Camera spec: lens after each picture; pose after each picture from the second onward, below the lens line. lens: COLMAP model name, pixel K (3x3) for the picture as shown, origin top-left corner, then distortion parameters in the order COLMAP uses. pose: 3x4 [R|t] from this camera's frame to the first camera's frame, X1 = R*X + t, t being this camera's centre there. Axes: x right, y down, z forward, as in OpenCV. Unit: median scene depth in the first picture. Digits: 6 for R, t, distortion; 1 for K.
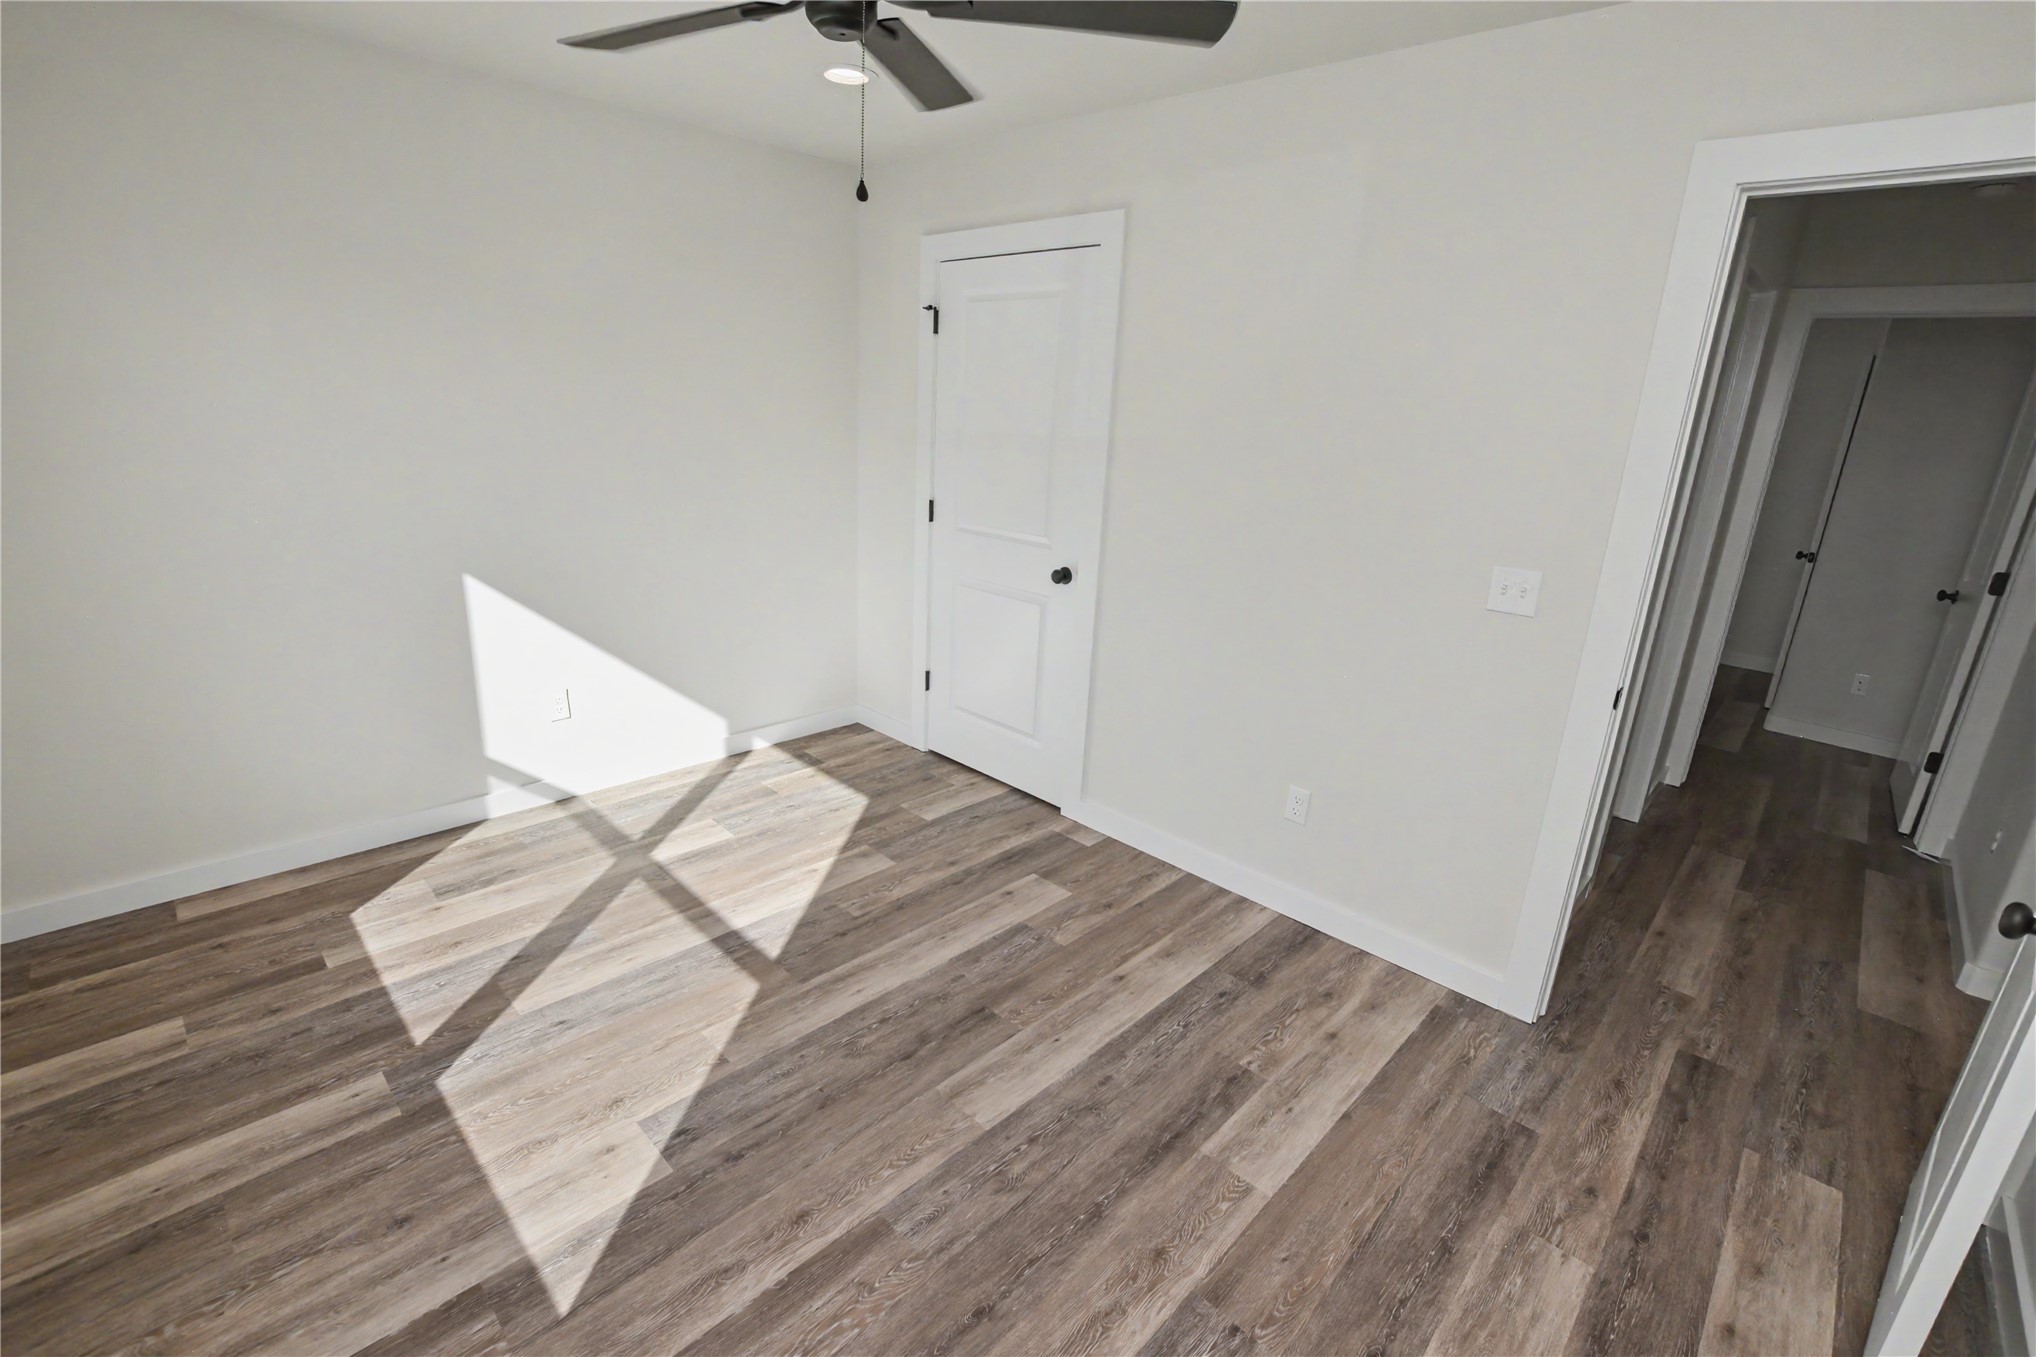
lens RADIAL K [[891.7, 0, 1016.4], [0, 891.7, 680.8], [0, 0, 1]] dist [-0.032090, 0.002655]
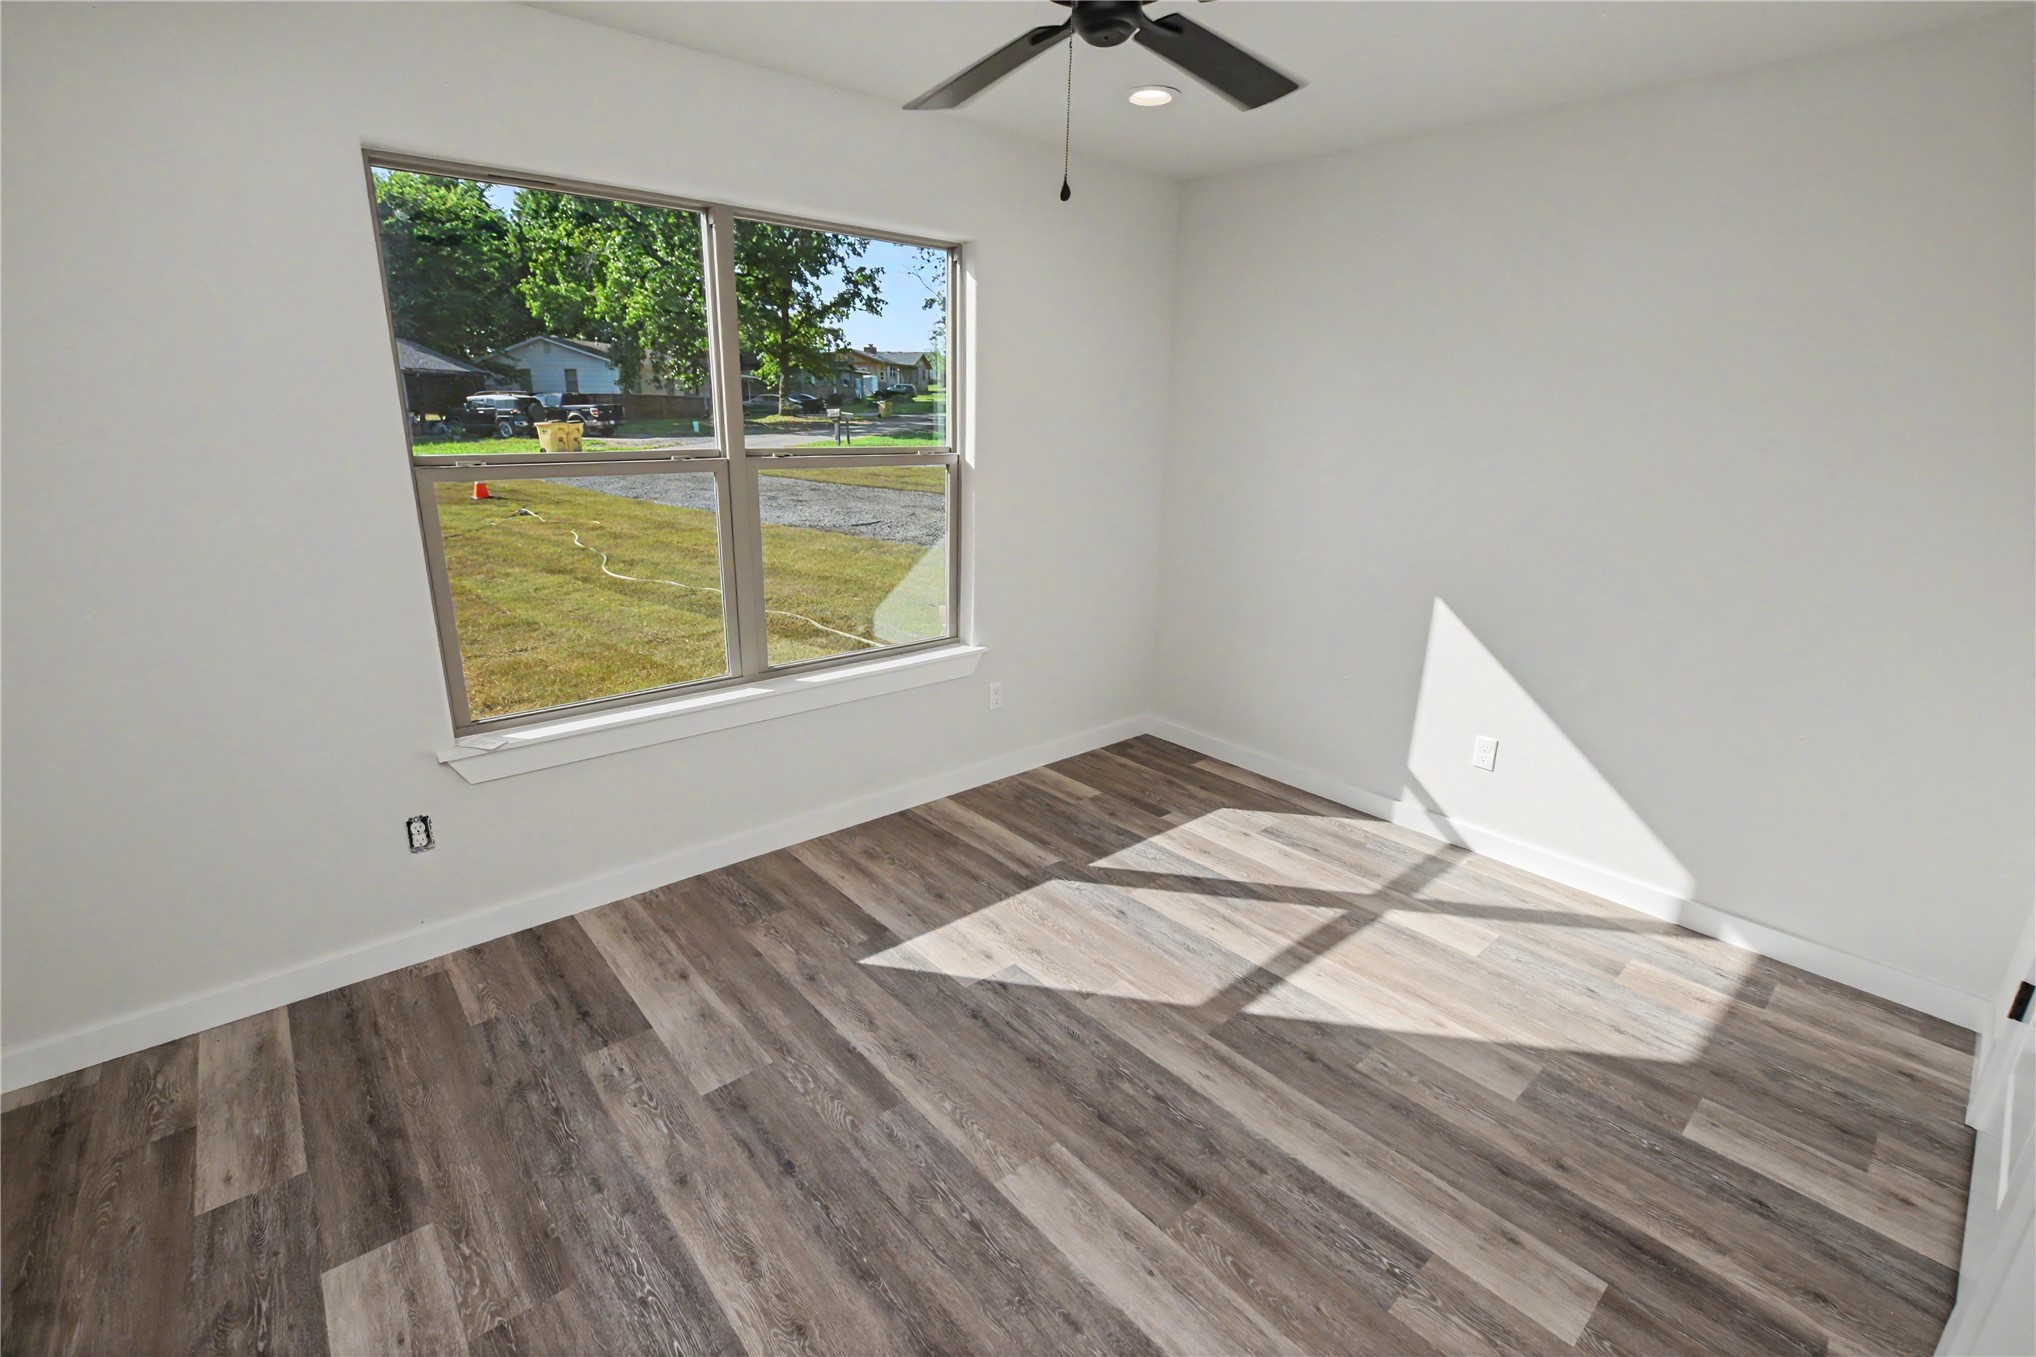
lens RADIAL K [[891.7, 0, 1020.5], [0, 891.7, 679.1], [0, 0, 1]] dist [-0.032090, 0.002655]
pose [[-0.077533, 0.235453, -0.968788, 0.570533], [-0.322867, 0.913419, 0.247836, -0.160985], [0.943263, 0.332005, 0.005200, 0.665791]]
